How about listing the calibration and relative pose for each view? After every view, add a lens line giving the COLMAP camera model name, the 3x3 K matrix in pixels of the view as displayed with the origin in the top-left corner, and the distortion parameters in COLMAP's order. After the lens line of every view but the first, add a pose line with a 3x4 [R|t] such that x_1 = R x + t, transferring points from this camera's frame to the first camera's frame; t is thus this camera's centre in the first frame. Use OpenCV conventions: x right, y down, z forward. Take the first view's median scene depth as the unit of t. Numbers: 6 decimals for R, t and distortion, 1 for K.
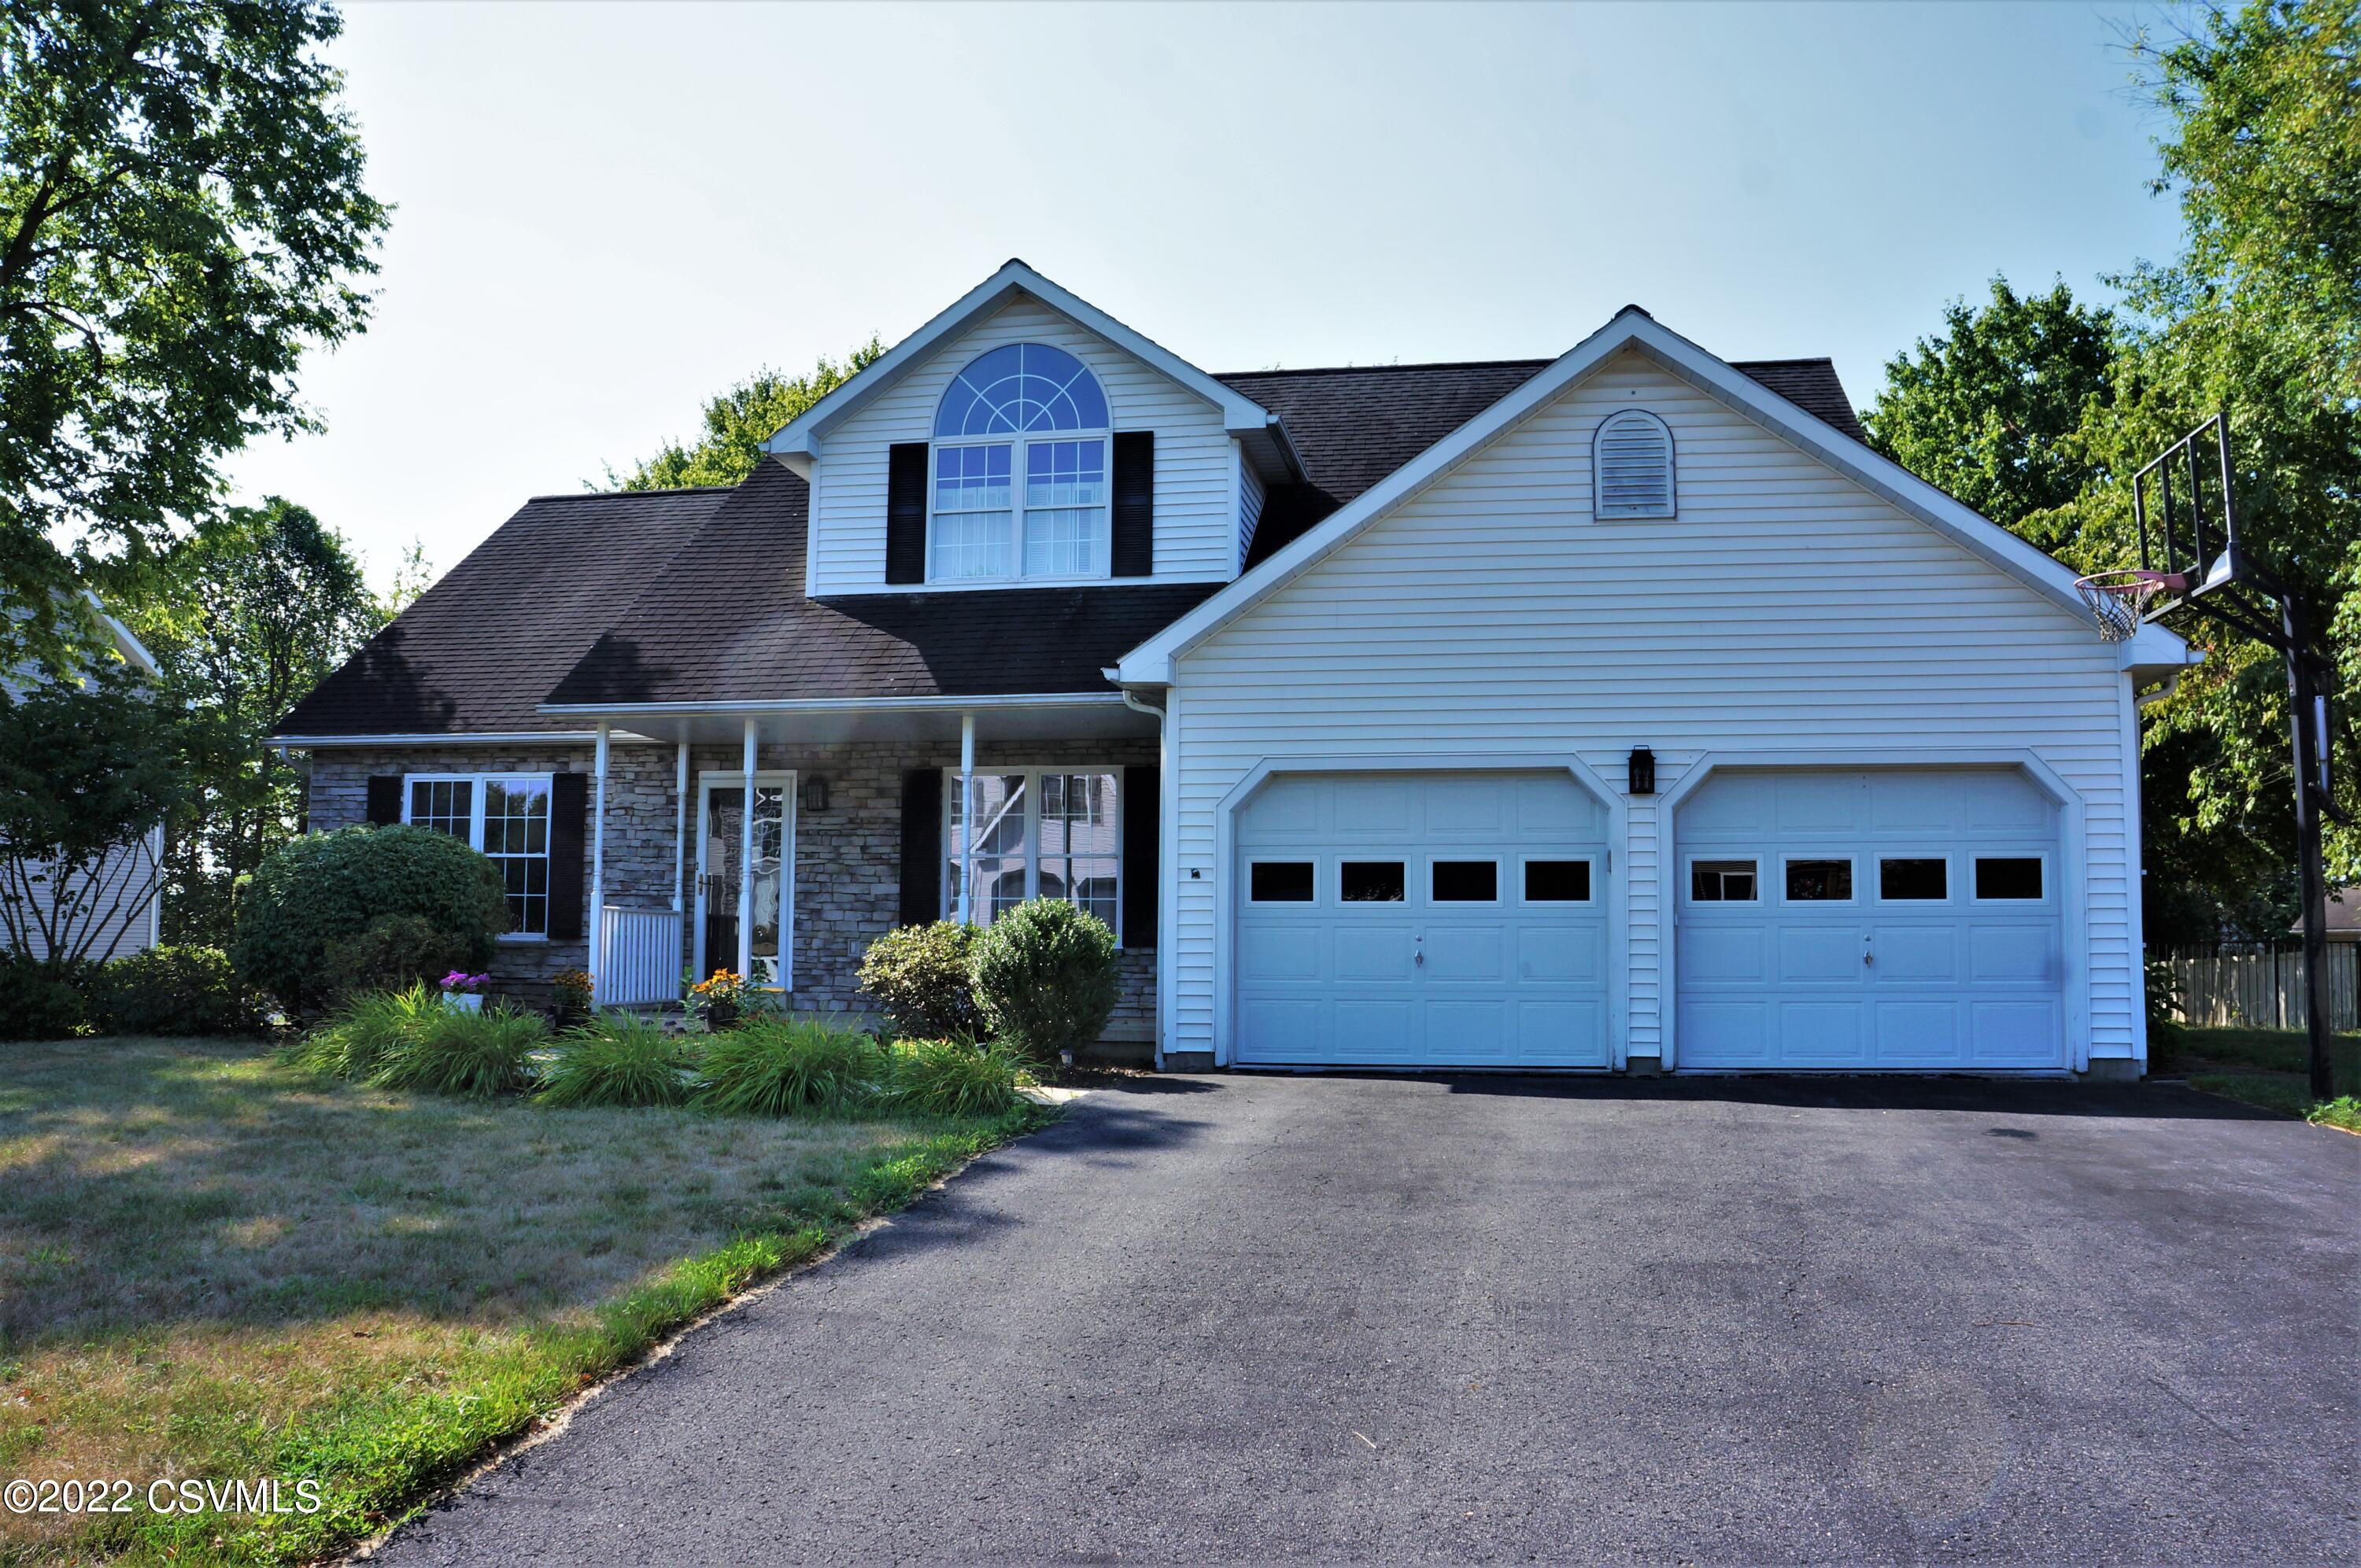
lens RADIAL K [[1775.5, 0, 1178.9], [0, 1775.5, 835.7], [0, 0, 1]] dist [-0.113271, 0.004717]
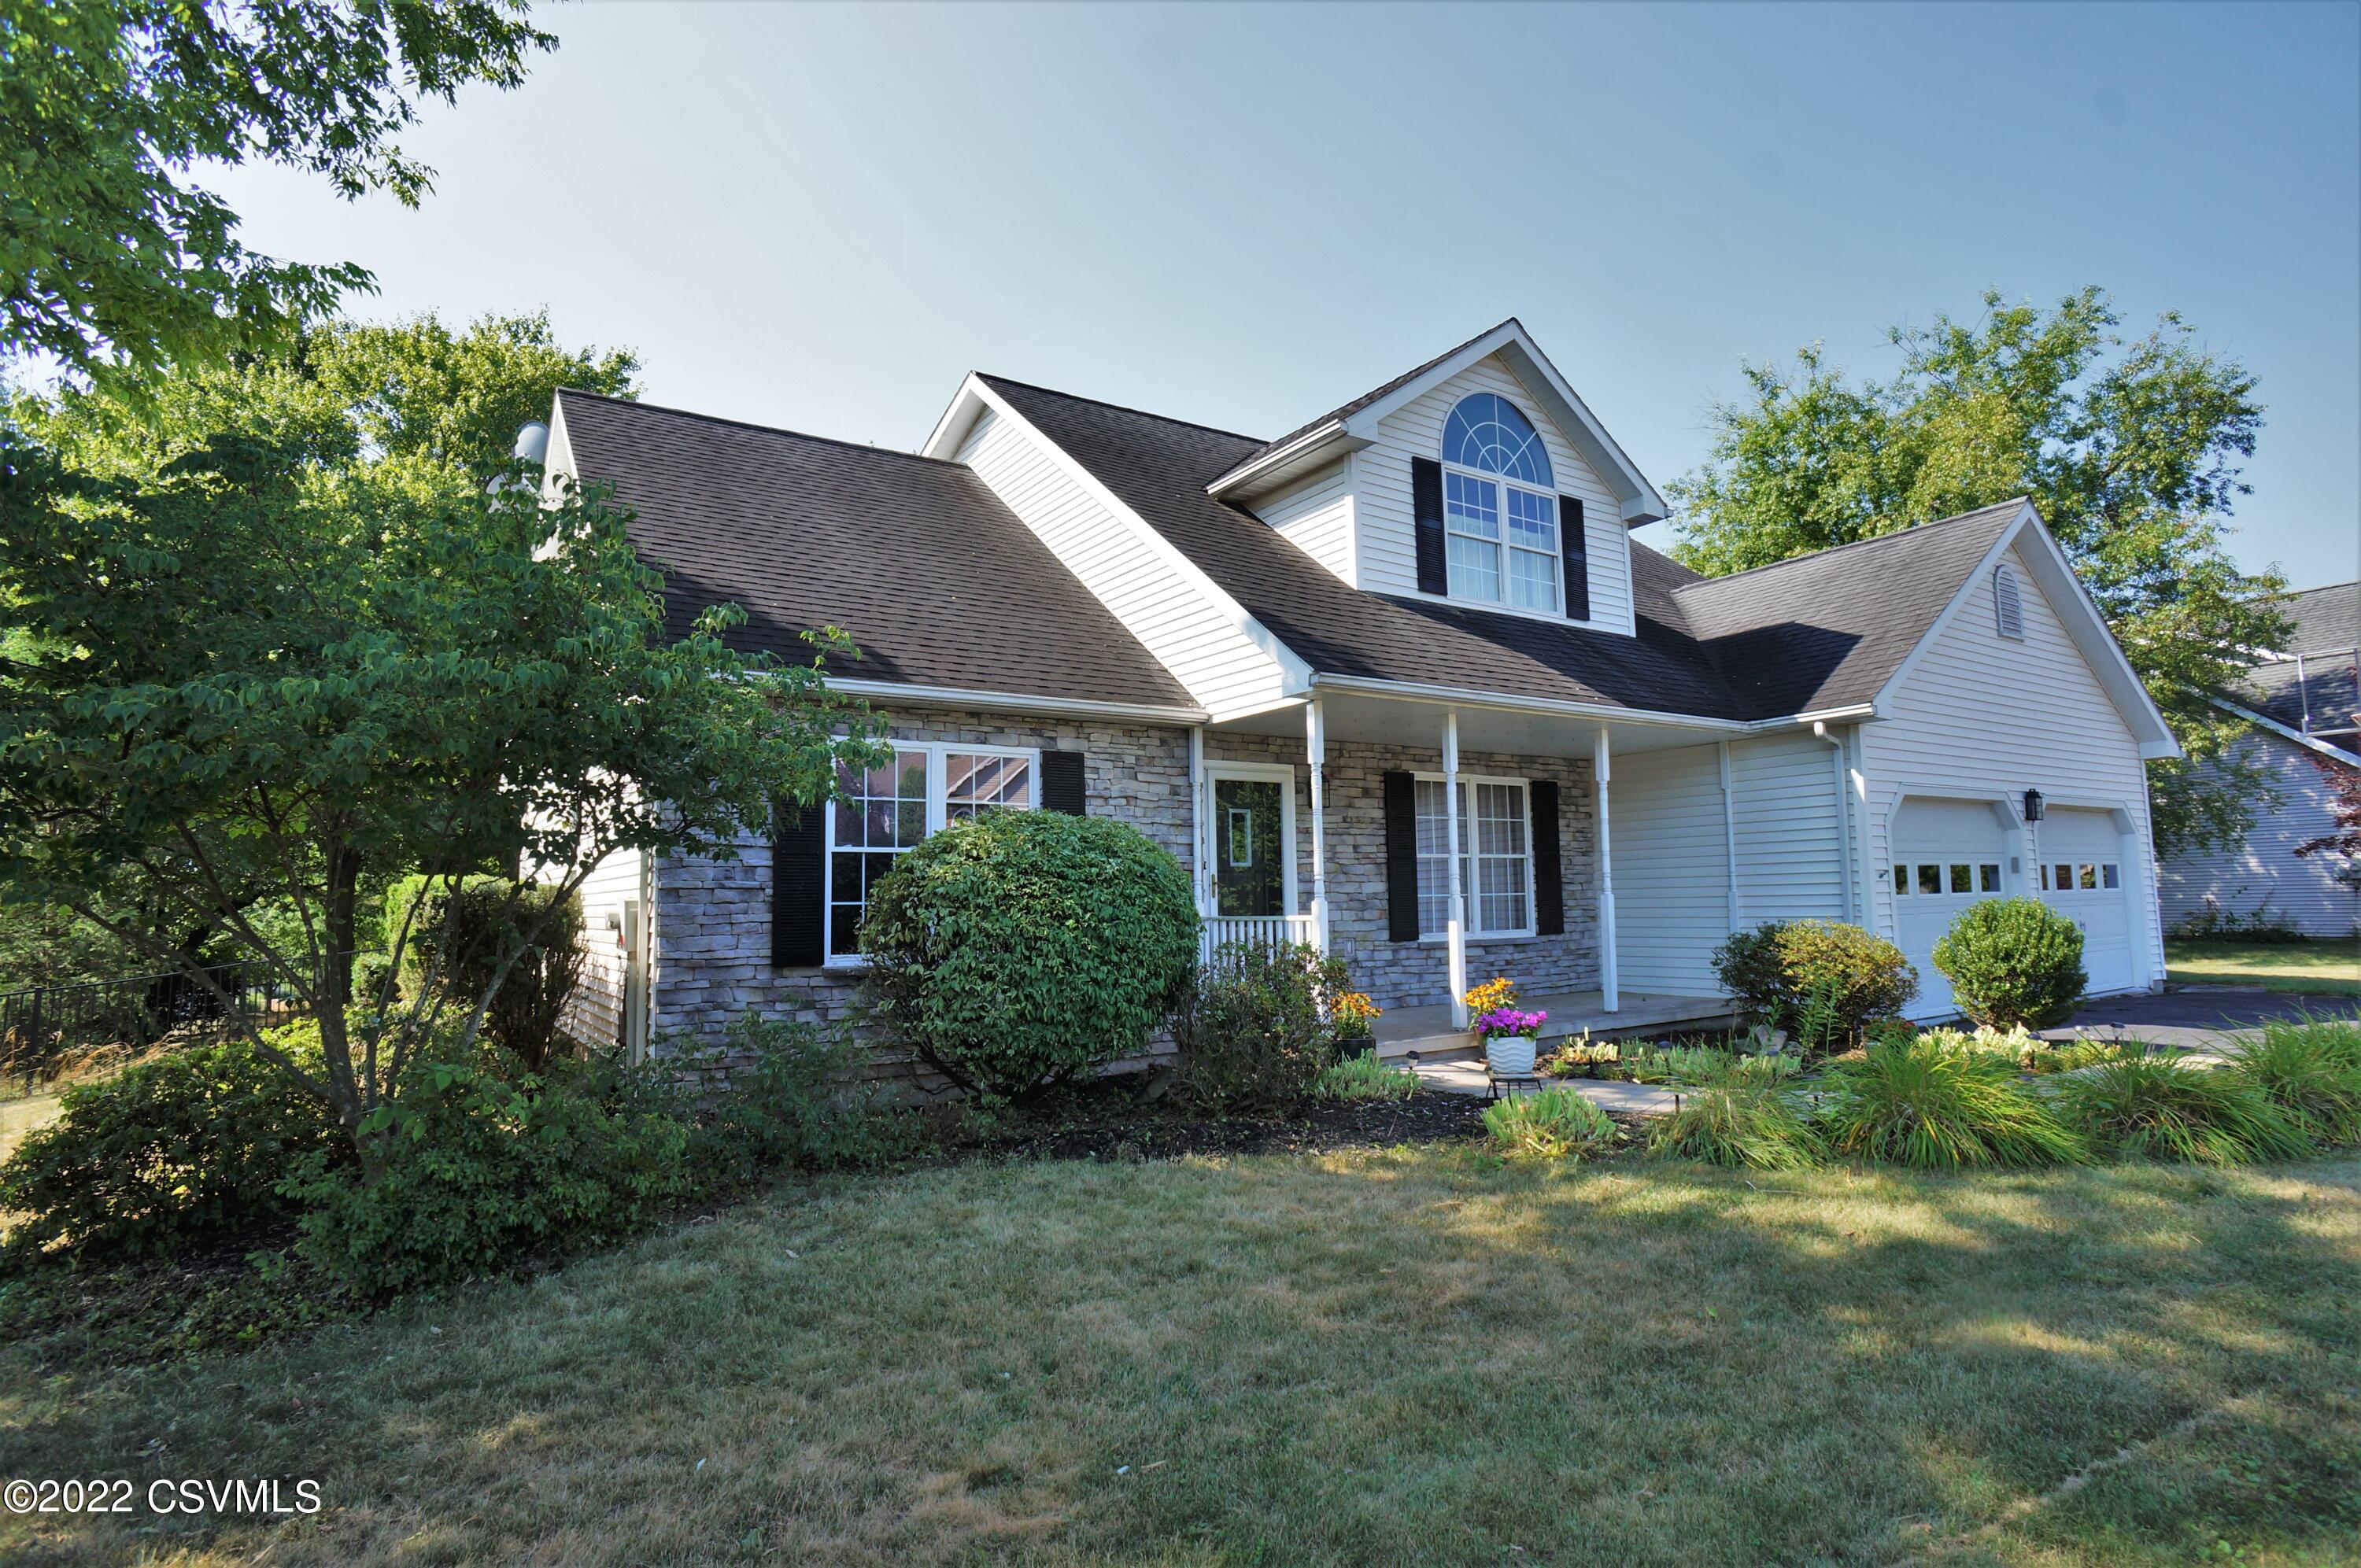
lens RADIAL K [[1225.6, 0, 1188.3], [0, 1225.6, 788.5], [0, 0, 1]] dist [-0.002428, -0.000253]
pose [[0.699414, 0.043279, 0.713405, -0.738964], [-0.016683, 0.998882, -0.044241, 0.006047], [-0.714522, 0.019041, 0.699354, 0.578923]]
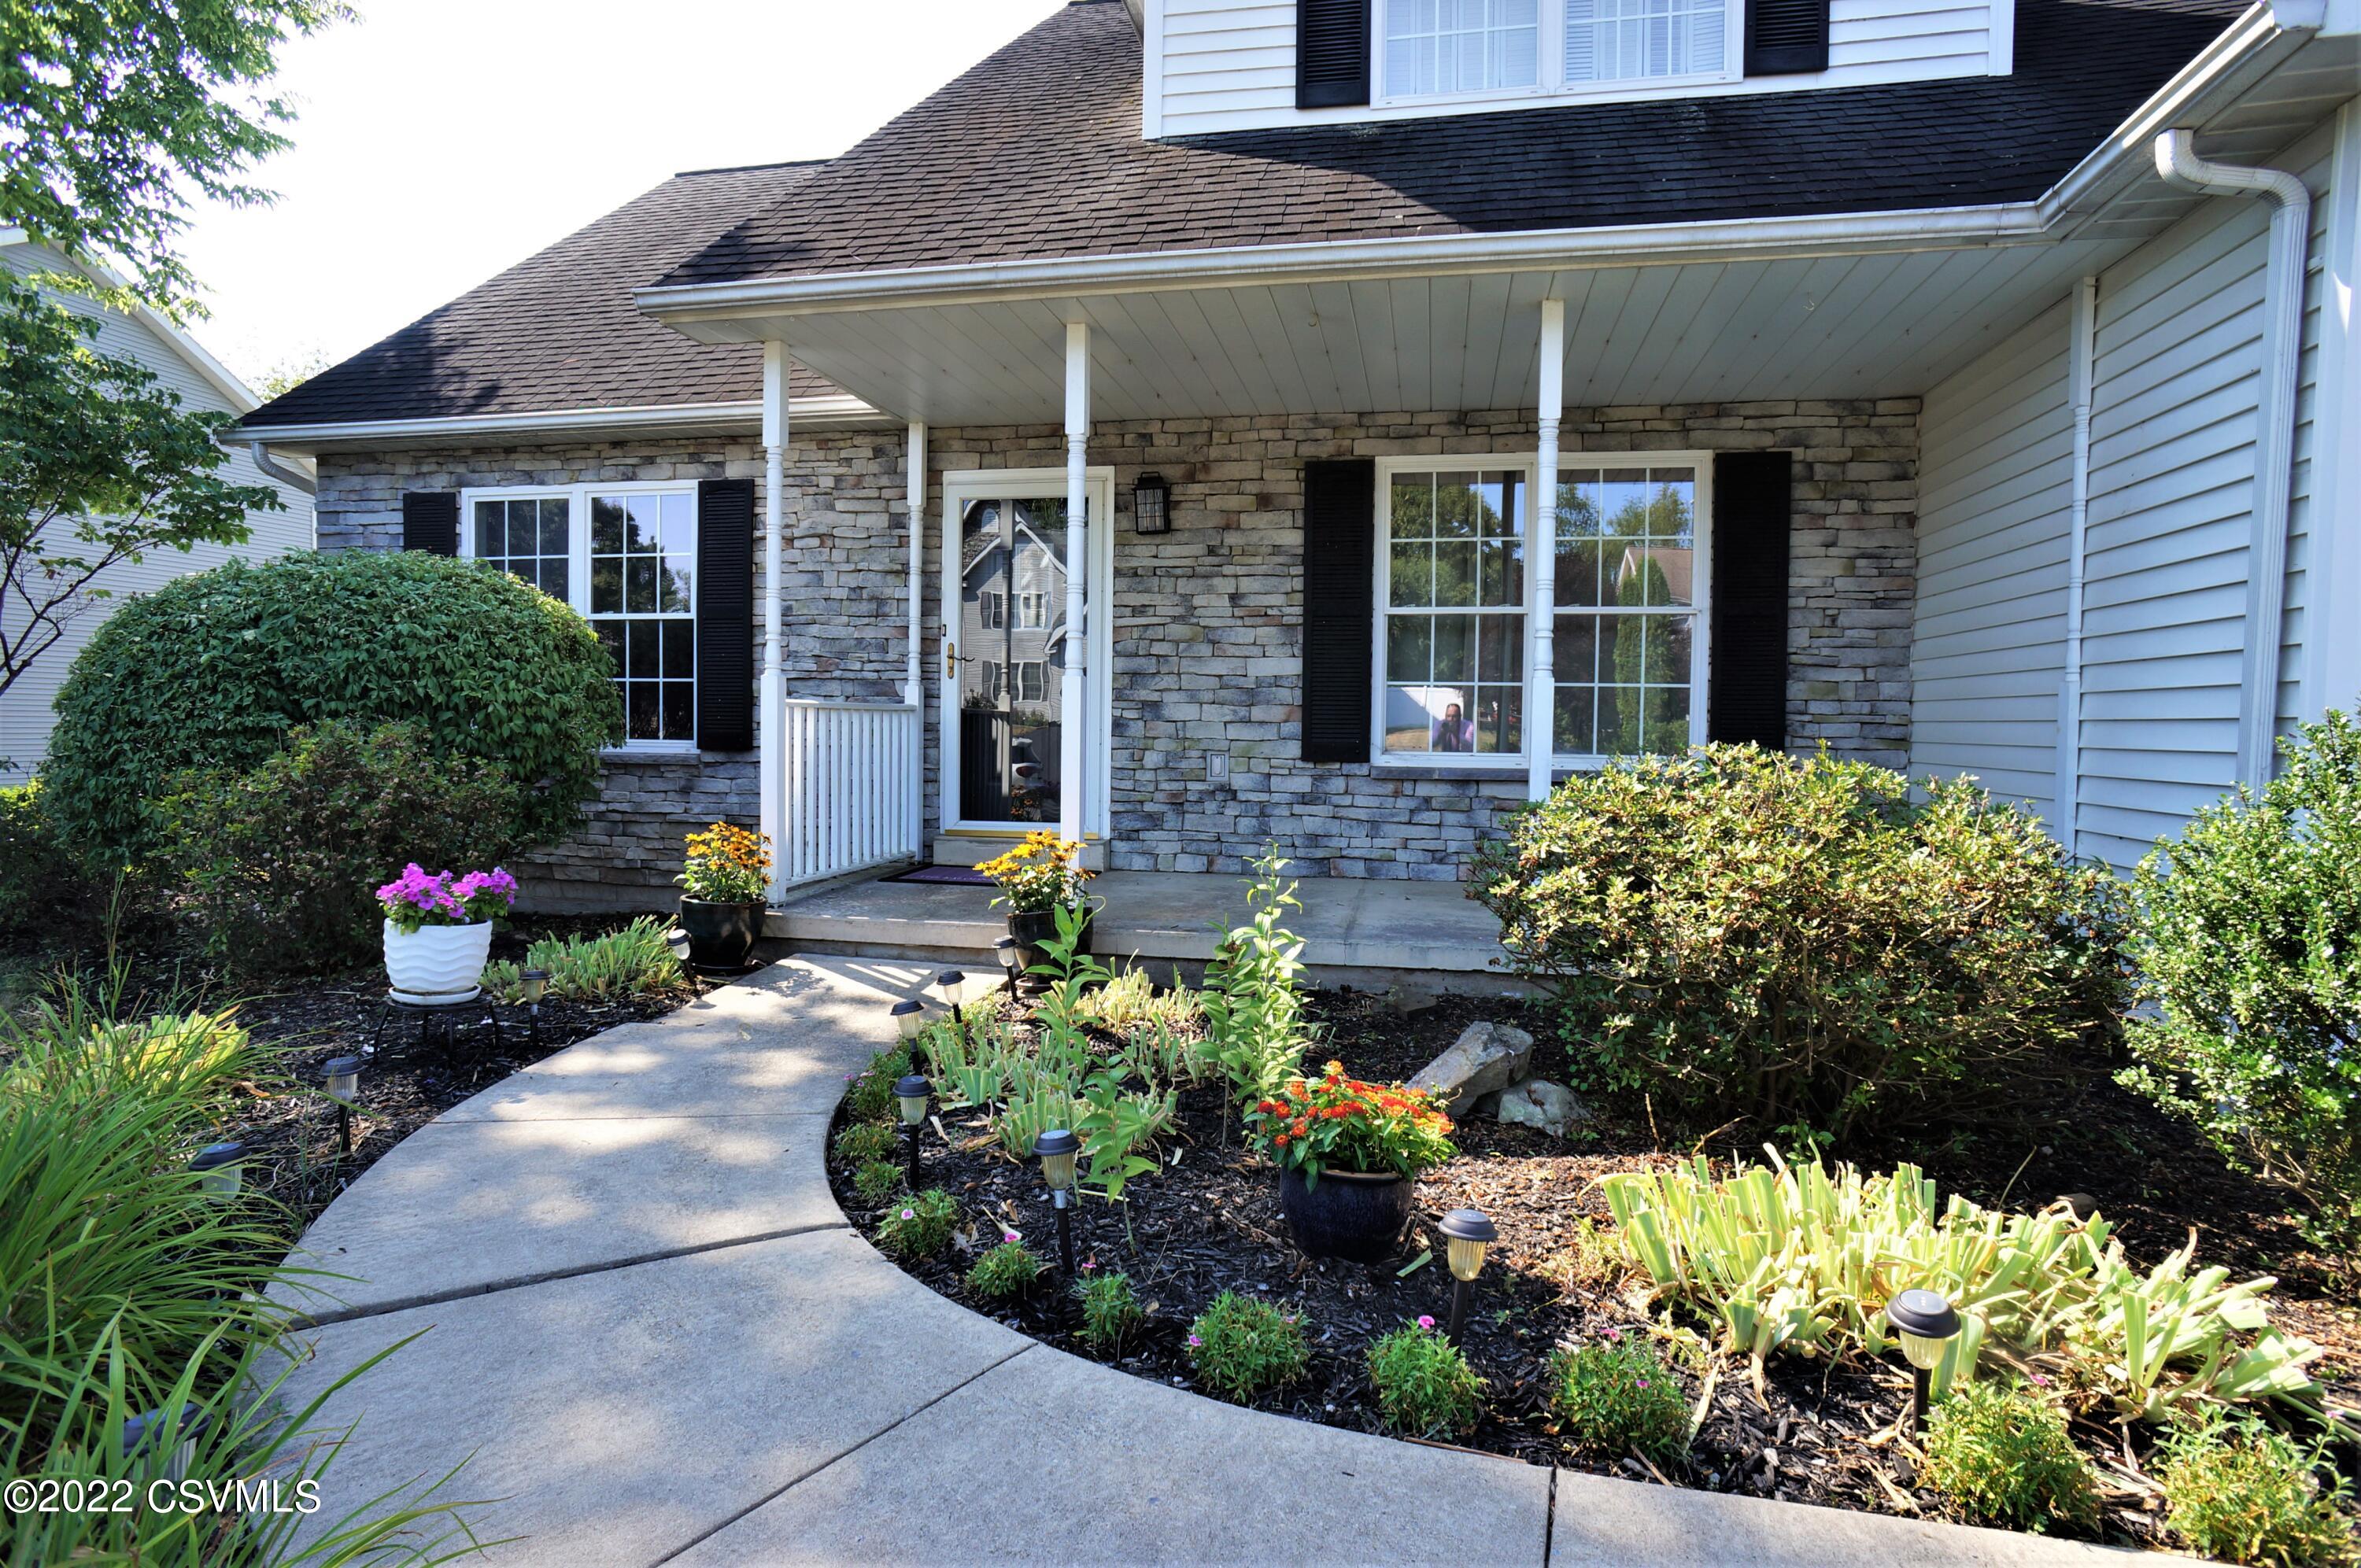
lens RADIAL K [[1241.2, 0, 1207.1], [0, 1241.2, 764.2], [0, 0, 1]] dist [-0.078318, 0.066488]
pose [[0.999965, 0.000168, 0.008329, -0.190130], [-0.001003, 0.994952, 0.100352, 0.020742], [-0.008270, -0.100356, 0.994917, 0.583473]]
